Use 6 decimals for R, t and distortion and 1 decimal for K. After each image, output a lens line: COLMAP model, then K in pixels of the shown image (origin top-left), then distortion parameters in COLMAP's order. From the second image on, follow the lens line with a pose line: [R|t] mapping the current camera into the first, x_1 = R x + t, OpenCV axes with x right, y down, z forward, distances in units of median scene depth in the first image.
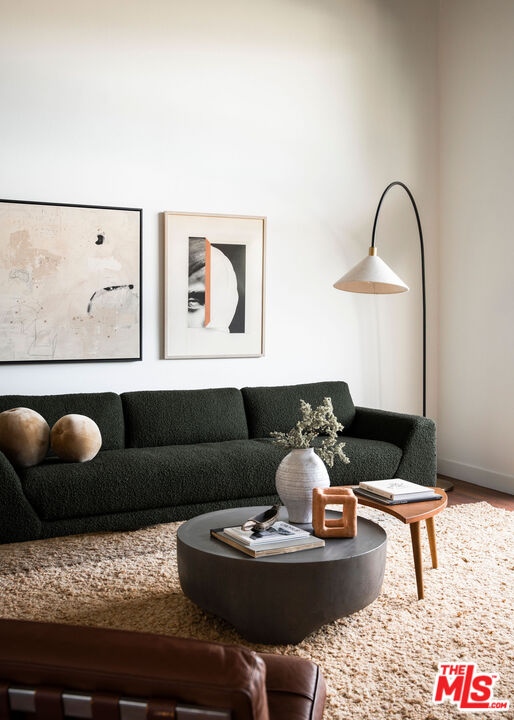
lens RADIAL K [[819.6, 0, 257.0], [0, 819.6, 360.0], [0, 0, 1]] dist [-0.007214, 0.001369]
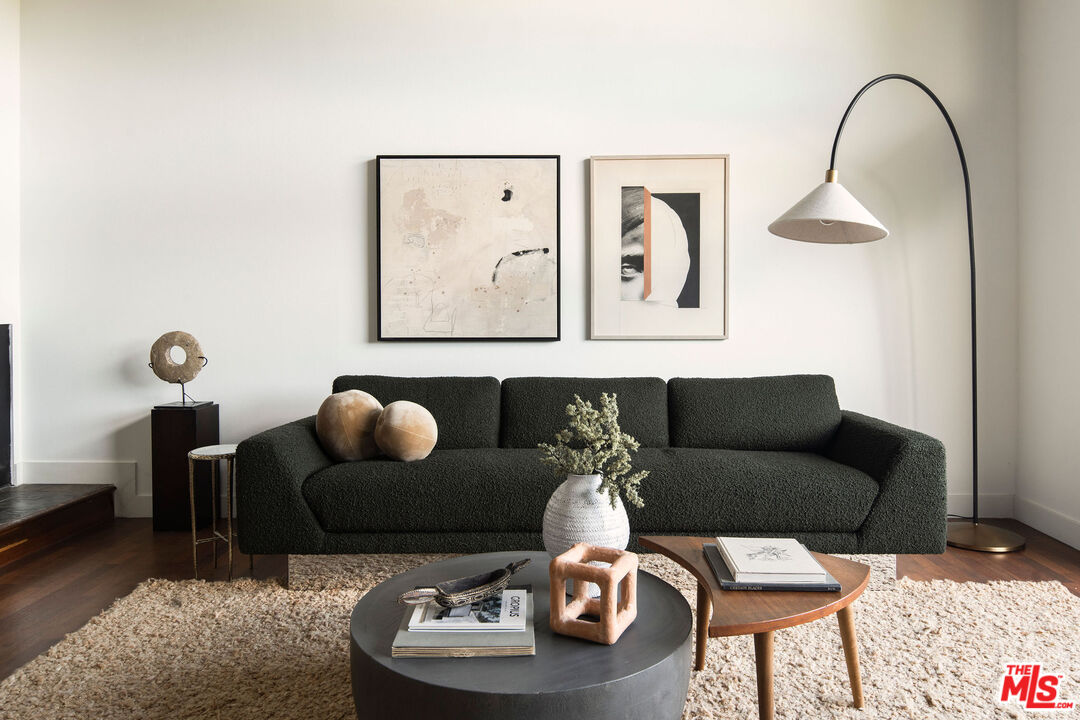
lens RADIAL K [[746.4, 0, 561.3], [0, 746.4, 338.9], [0, 0, 1]] dist [-0.001489, -0.000550]
pose [[0.885841, 0.013207, -0.463801, 0.211685], [-0.022962, 0.999618, -0.015392, 0.010755], [0.463421, 0.024284, 0.885806, 0.346973]]
